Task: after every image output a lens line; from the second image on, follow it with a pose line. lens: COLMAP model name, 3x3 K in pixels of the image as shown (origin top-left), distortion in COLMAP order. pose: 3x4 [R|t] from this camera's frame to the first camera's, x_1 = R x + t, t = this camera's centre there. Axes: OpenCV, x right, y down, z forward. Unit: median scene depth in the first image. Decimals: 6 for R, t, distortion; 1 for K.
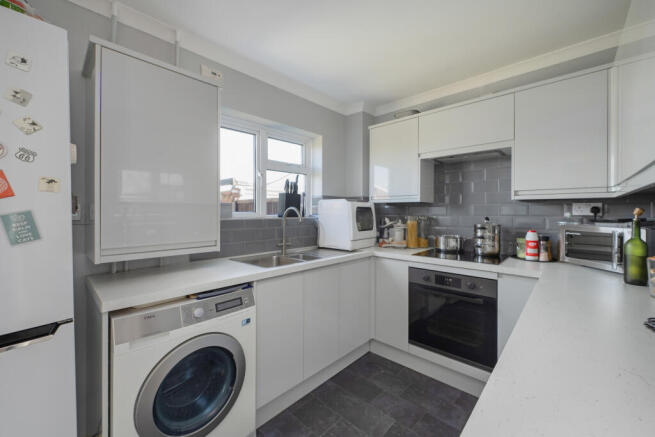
lens RADIAL K [[266.8, 0, 328.3], [0, 266.8, 213.9], [0, 0, 1]] dist [0.001055, -0.000816]
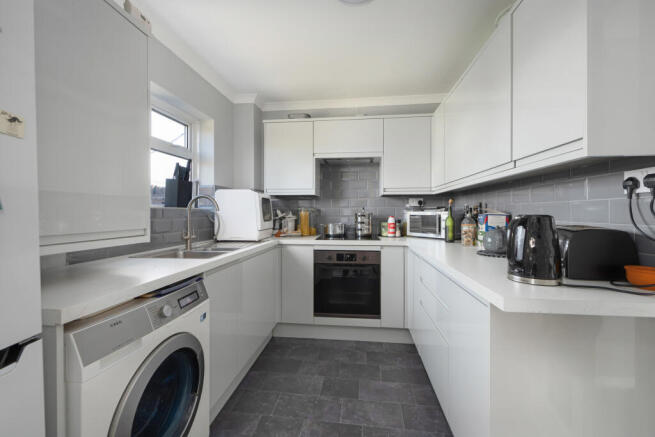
lens RADIAL K [[266.8, 0, 337.5], [0, 266.8, 215.1], [0, 0, 1]] dist [0.001055, -0.000816]
pose [[0.800751, -0.009348, 0.598925, -0.332996], [0.006981, 0.999956, 0.006273, 0.043454], [-0.598957, -0.000841, 0.800781, 0.014616]]
